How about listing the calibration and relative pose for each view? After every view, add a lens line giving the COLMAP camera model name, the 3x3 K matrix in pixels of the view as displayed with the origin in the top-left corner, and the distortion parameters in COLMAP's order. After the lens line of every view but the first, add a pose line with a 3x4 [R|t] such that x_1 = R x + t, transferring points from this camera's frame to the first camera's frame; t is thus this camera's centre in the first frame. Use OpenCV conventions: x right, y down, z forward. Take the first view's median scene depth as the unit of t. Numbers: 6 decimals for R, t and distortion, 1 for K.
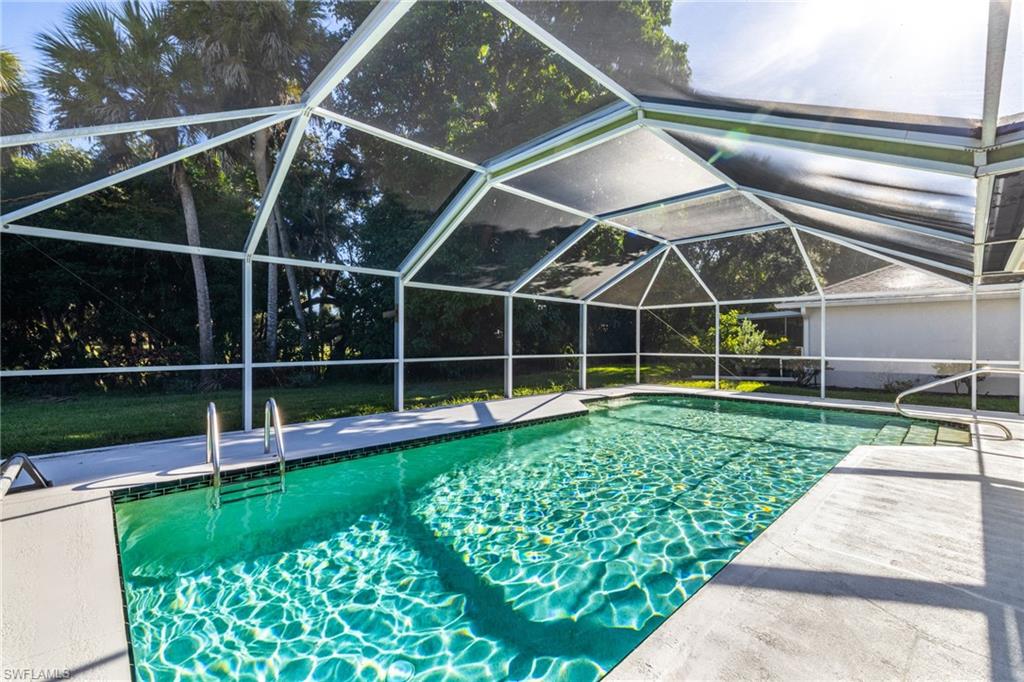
lens RADIAL K [[443.1, 0, 512.7], [0, 443.1, 342.4], [0, 0, 1]] dist [0.000056, -0.000244]
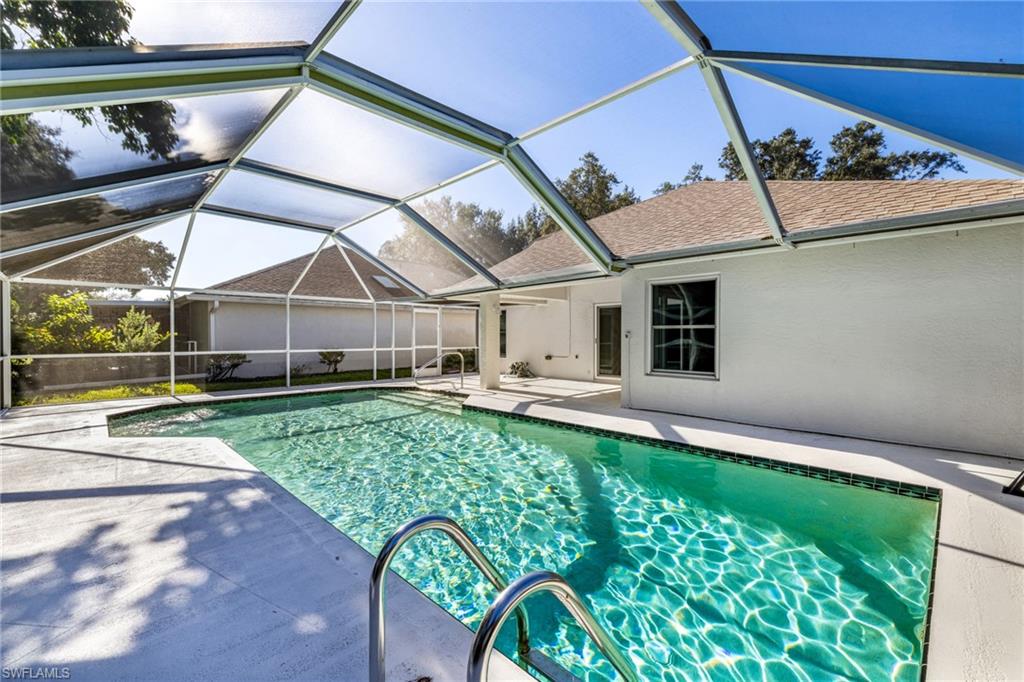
lens RADIAL K [[443.1, 0, 512.7], [0, 443.1, 342.4], [0, 0, 1]] dist [0.000056, -0.000244]
pose [[-0.000119, -0.010778, 0.999942, -0.476851], [-0.002348, 0.999939, 0.010778, -0.000141], [-0.999997, -0.002346, -0.000144, 0.493828]]
